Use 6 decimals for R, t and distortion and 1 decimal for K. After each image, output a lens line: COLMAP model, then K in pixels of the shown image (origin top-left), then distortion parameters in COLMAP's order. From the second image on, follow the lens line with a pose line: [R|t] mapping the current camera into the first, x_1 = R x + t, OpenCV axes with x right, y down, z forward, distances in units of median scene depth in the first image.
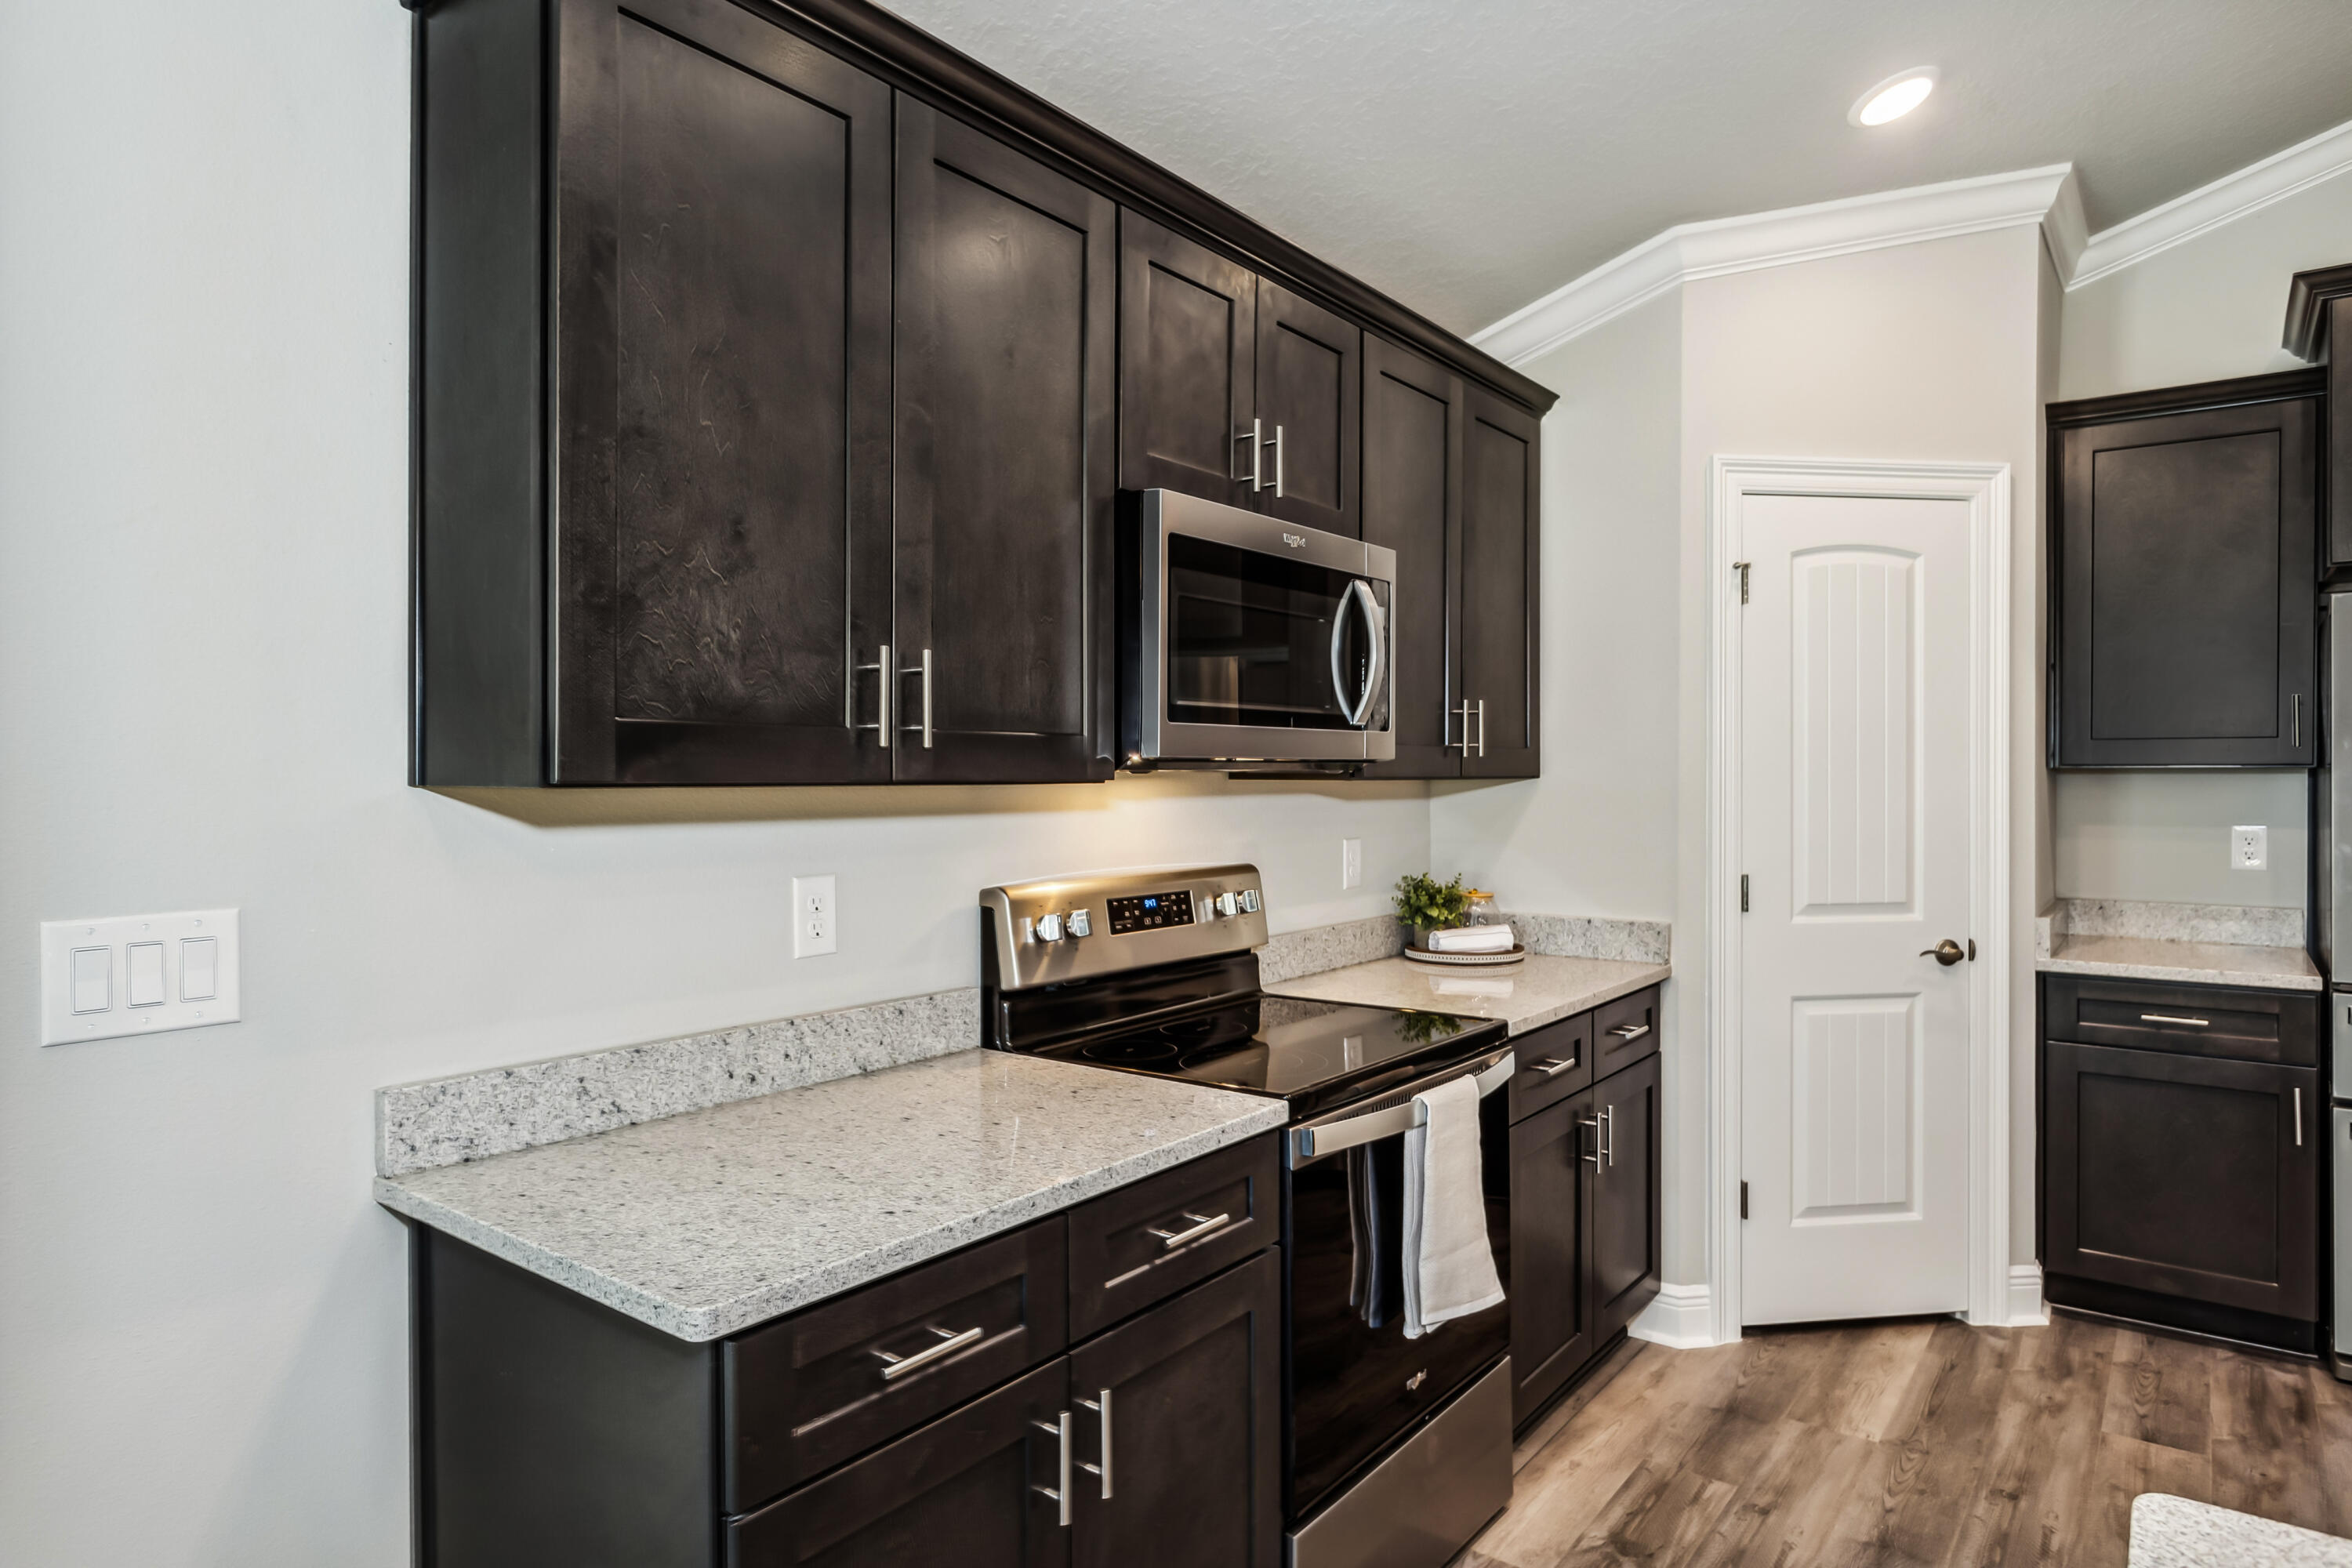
lens RADIAL K [[1353.3, 0, 1166.0], [0, 1353.3, 784.7], [0, 0, 1]] dist [-0.009123, 0.002575]
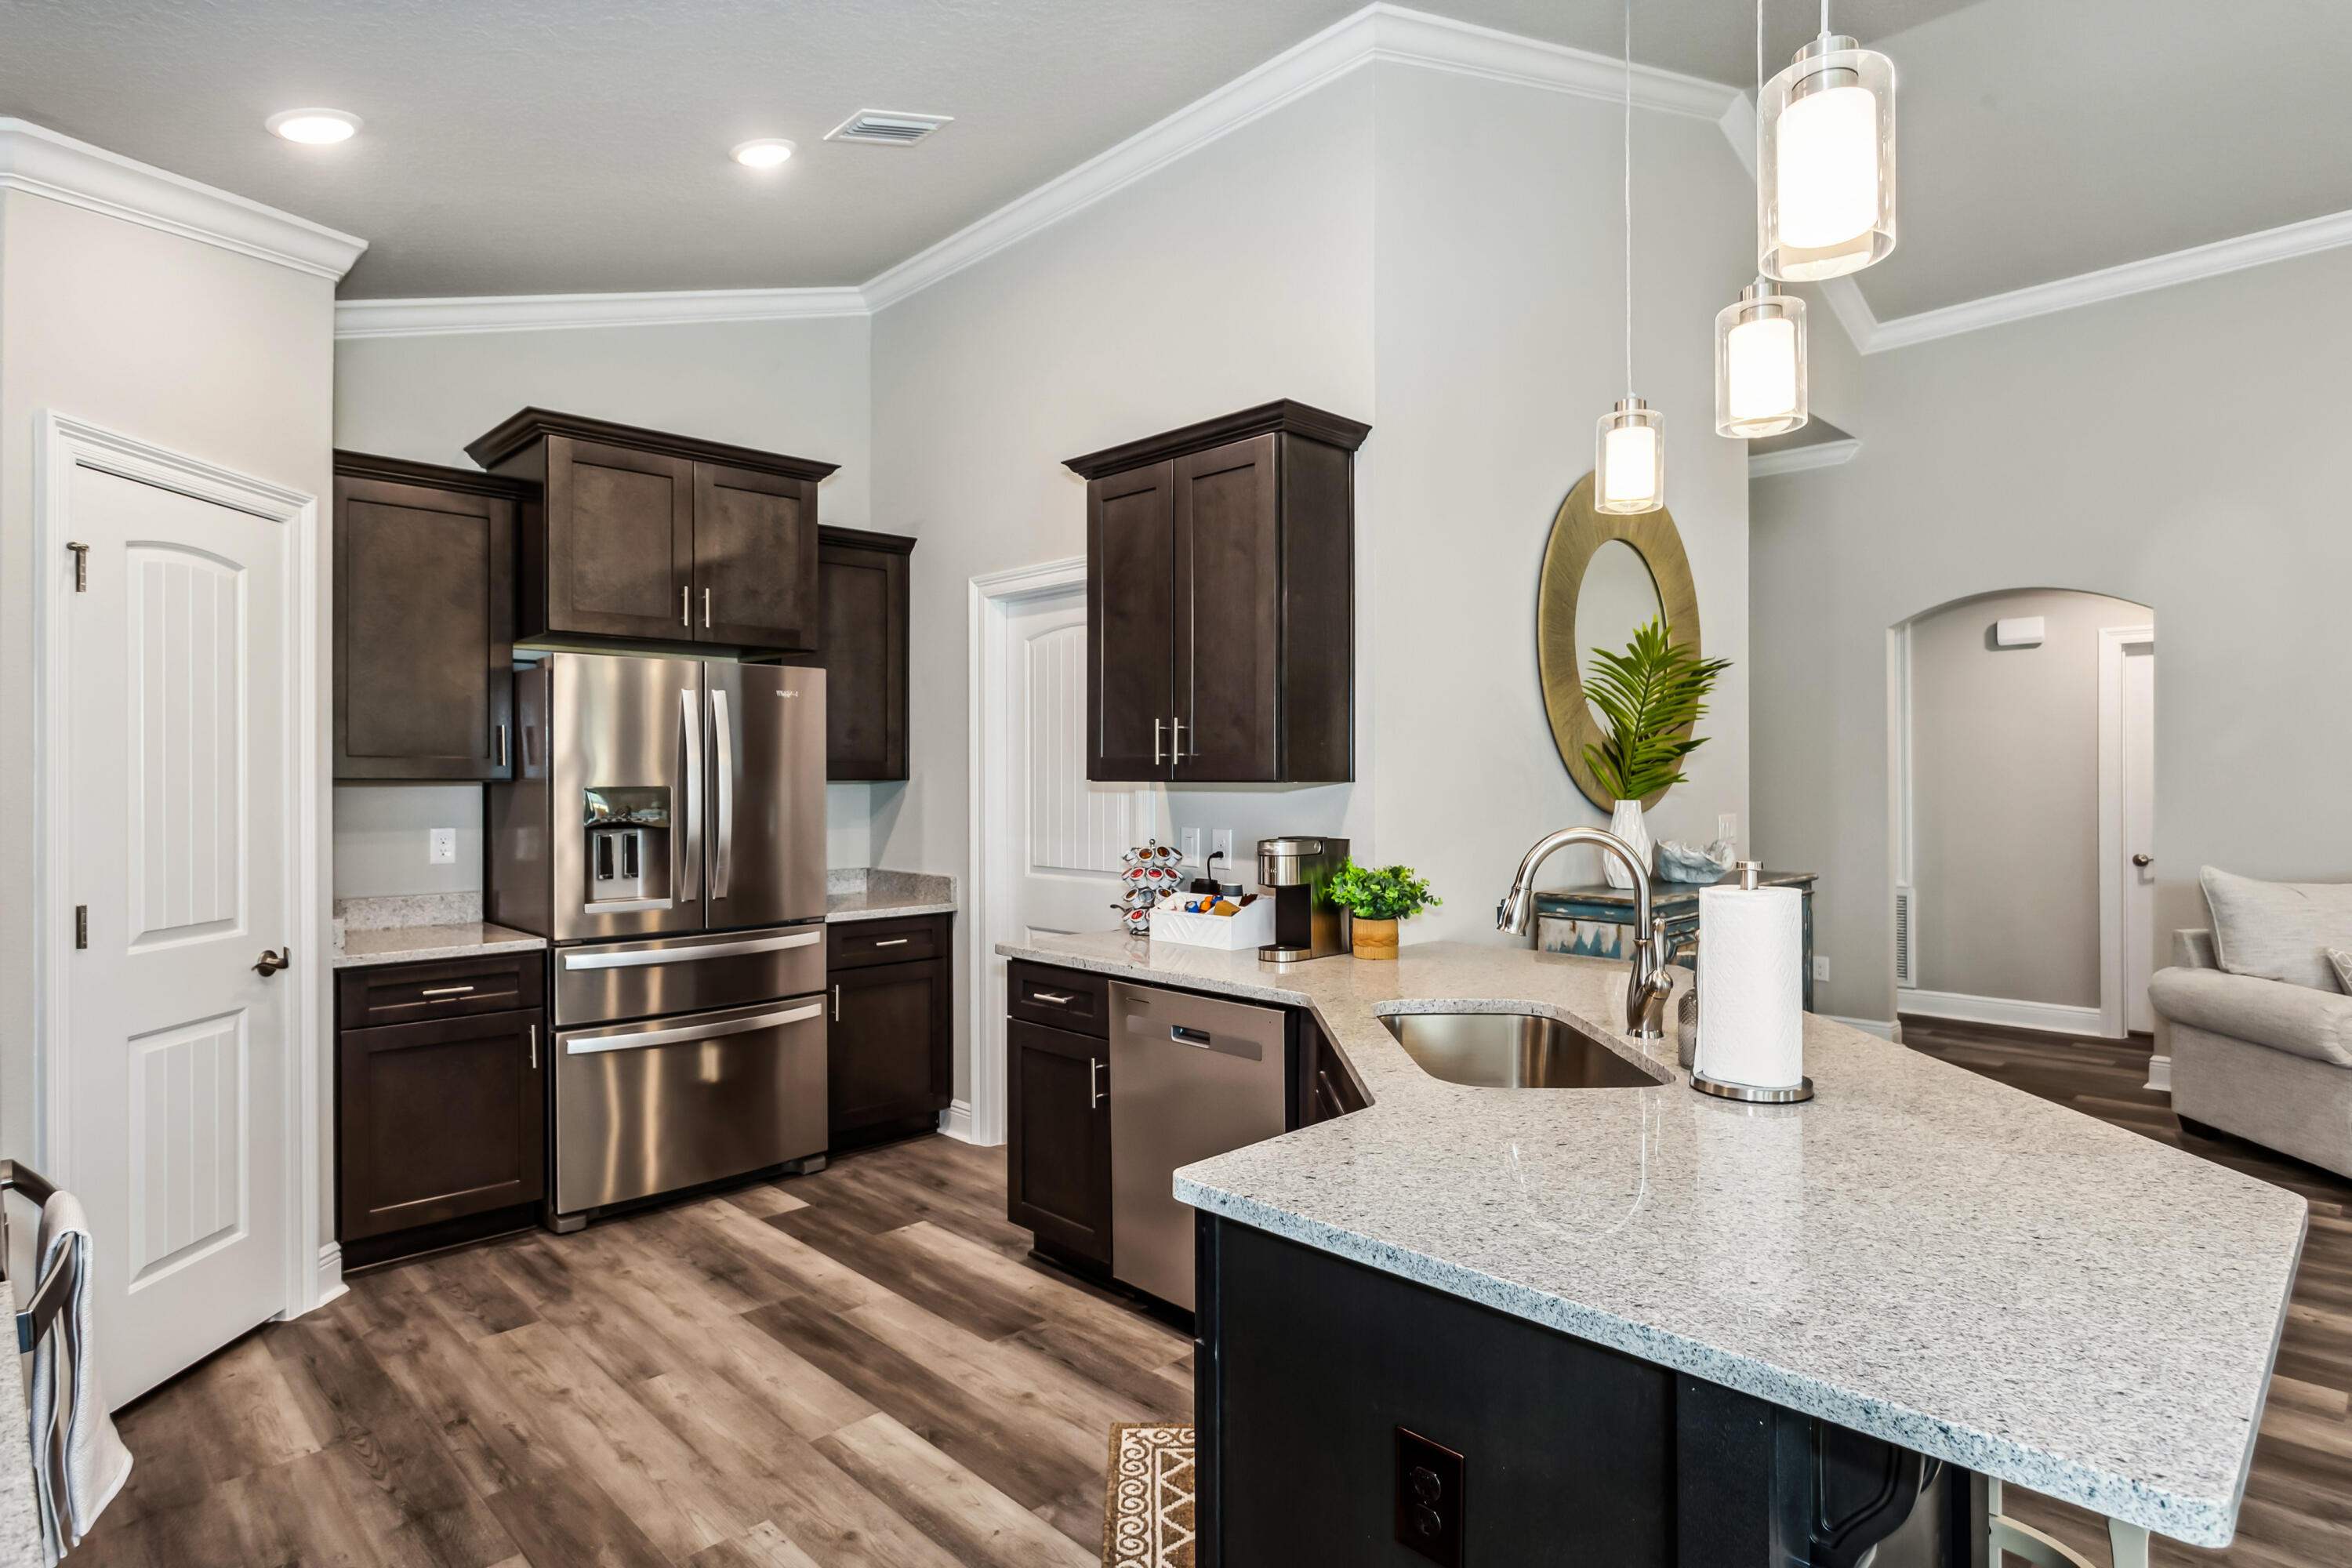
lens RADIAL K [[1236.0, 0, 1176.0], [0, 1236.0, 784.0], [0, 0, 1]] dist [0.000331, 0.000255]
pose [[0.135470, -0.003153, 0.990776, -0.279991], [0.010771, 0.999941, 0.001710, -0.005659], [-0.990723, 0.010440, 0.135496, 0.218076]]
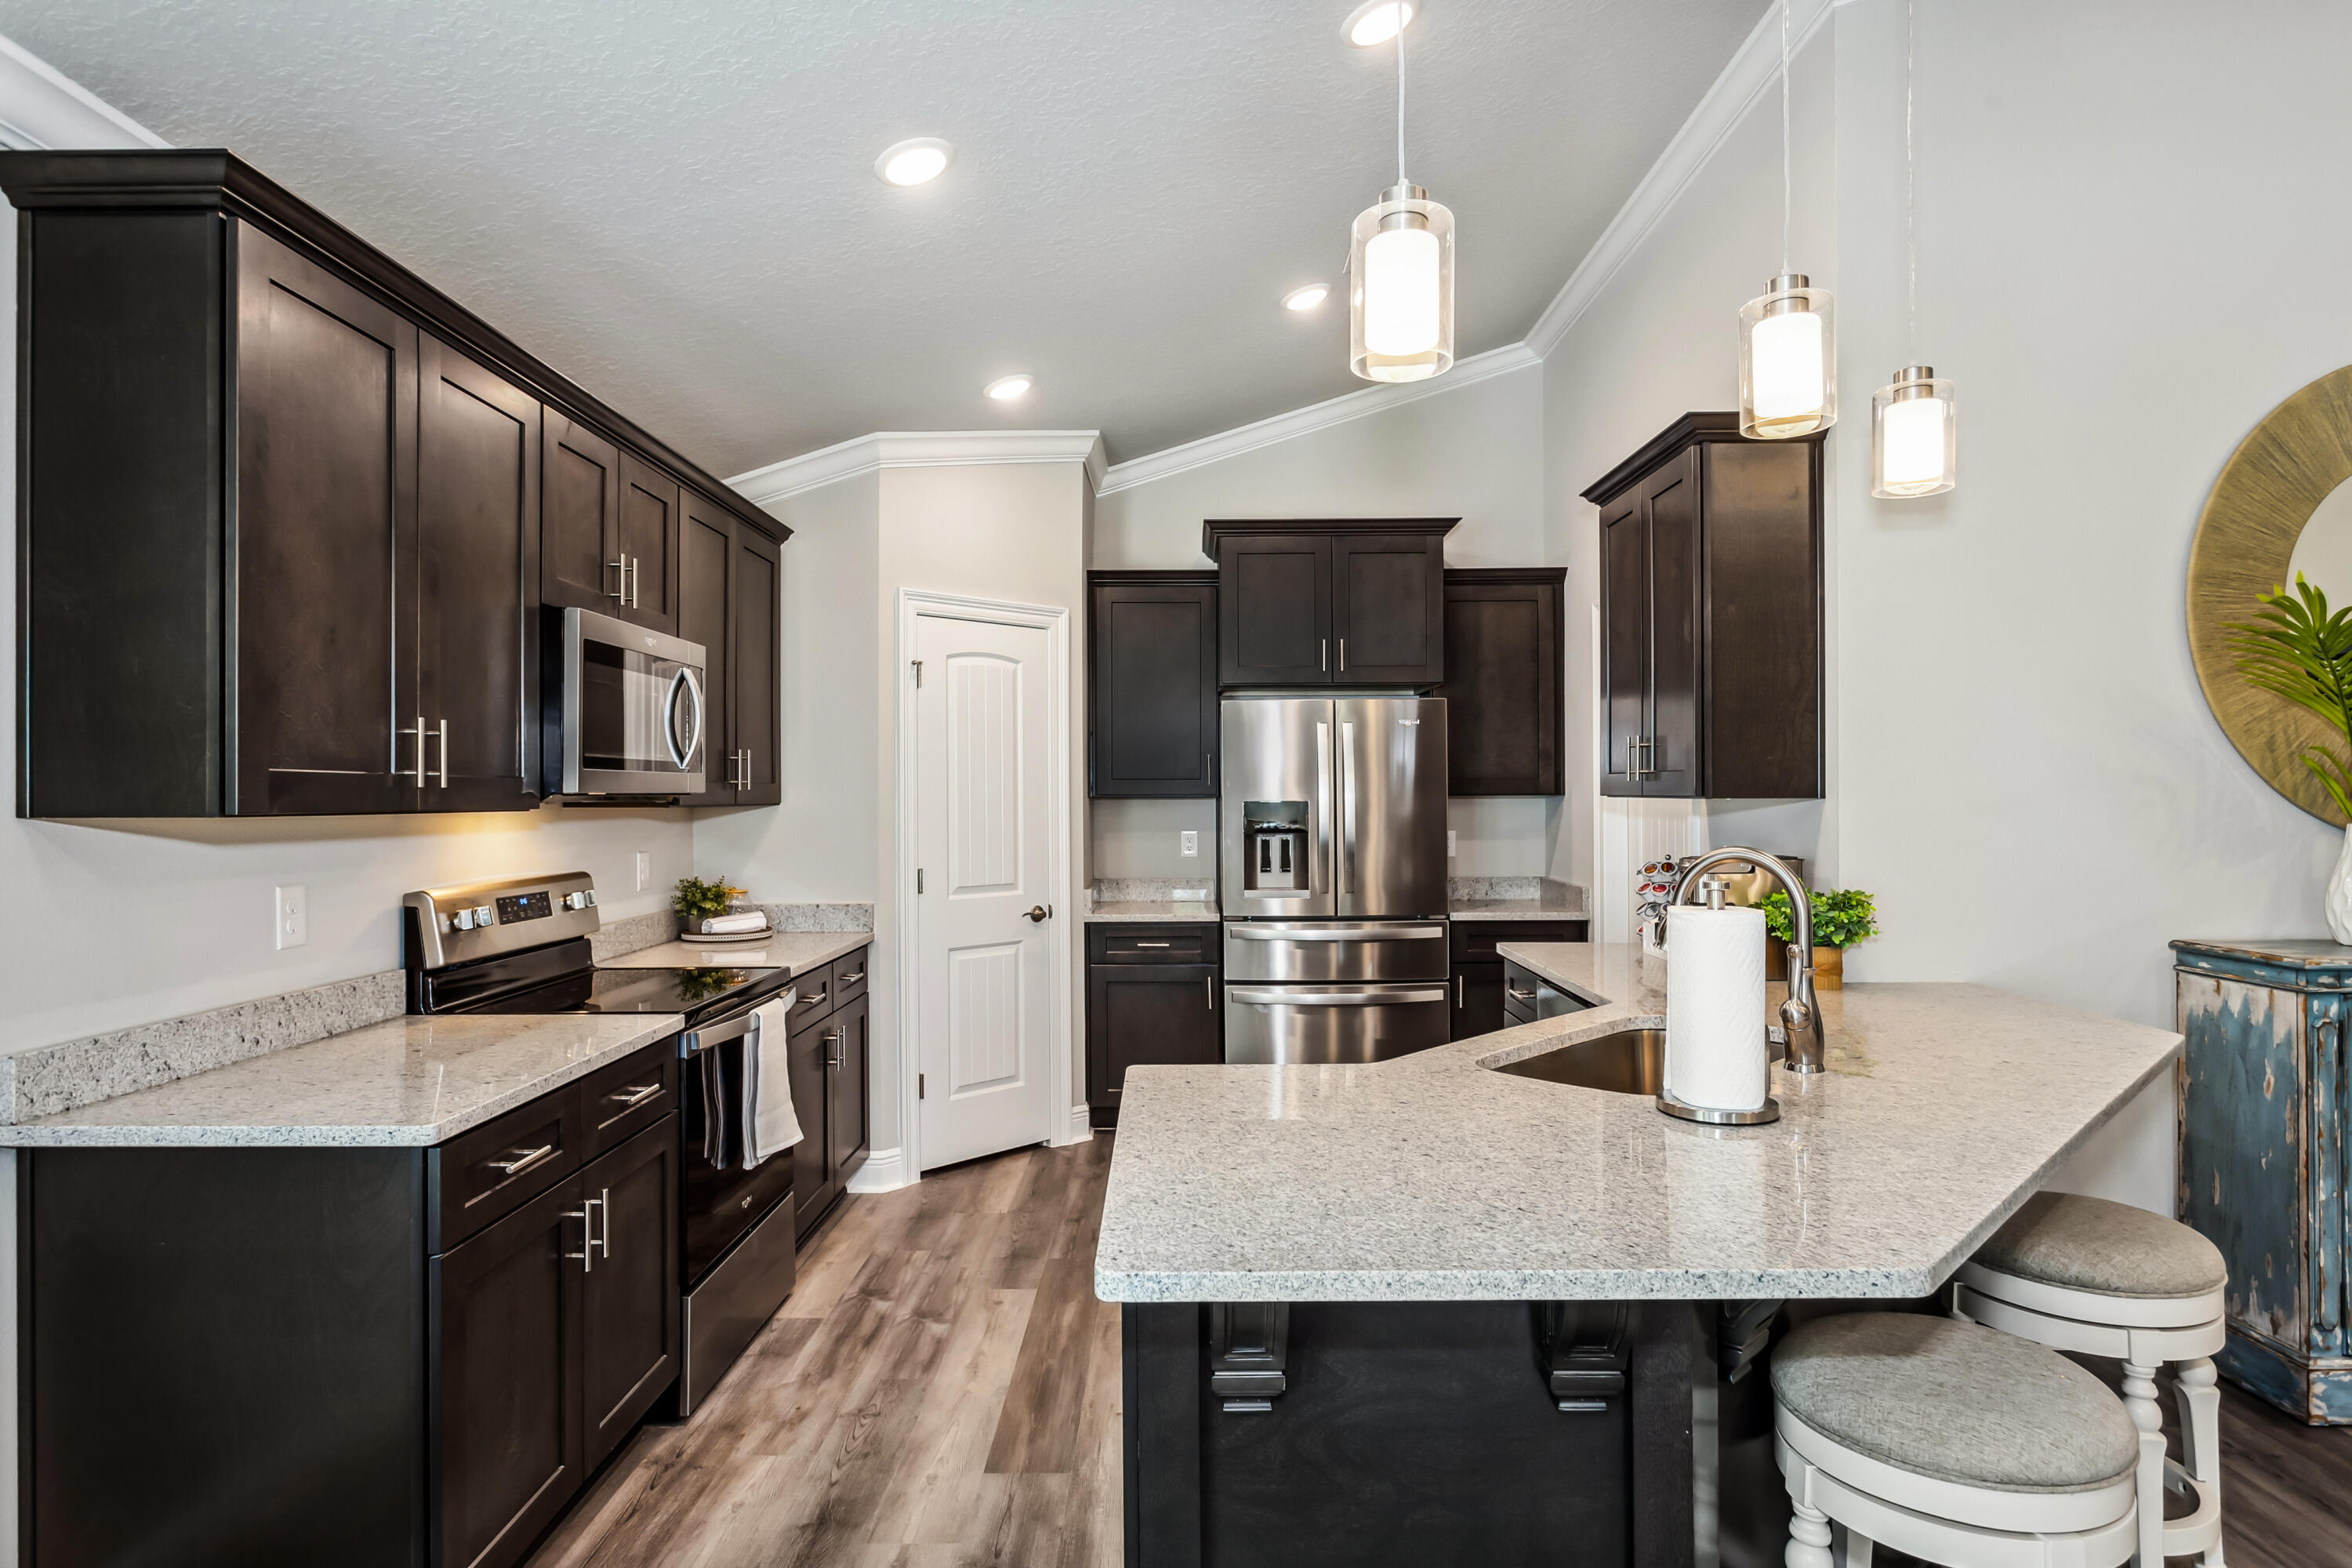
lens RADIAL K [[1271.9, 0, 1179.5], [0, 1271.9, 804.9], [0, 0, 1]] dist [-0.000596, 0.000564]
pose [[0.793321, -0.005697, 0.608777, -0.219766], [0.007391, 0.999973, -0.000274, -0.001600], [-0.608759, 0.004717, 0.793341, -0.321251]]
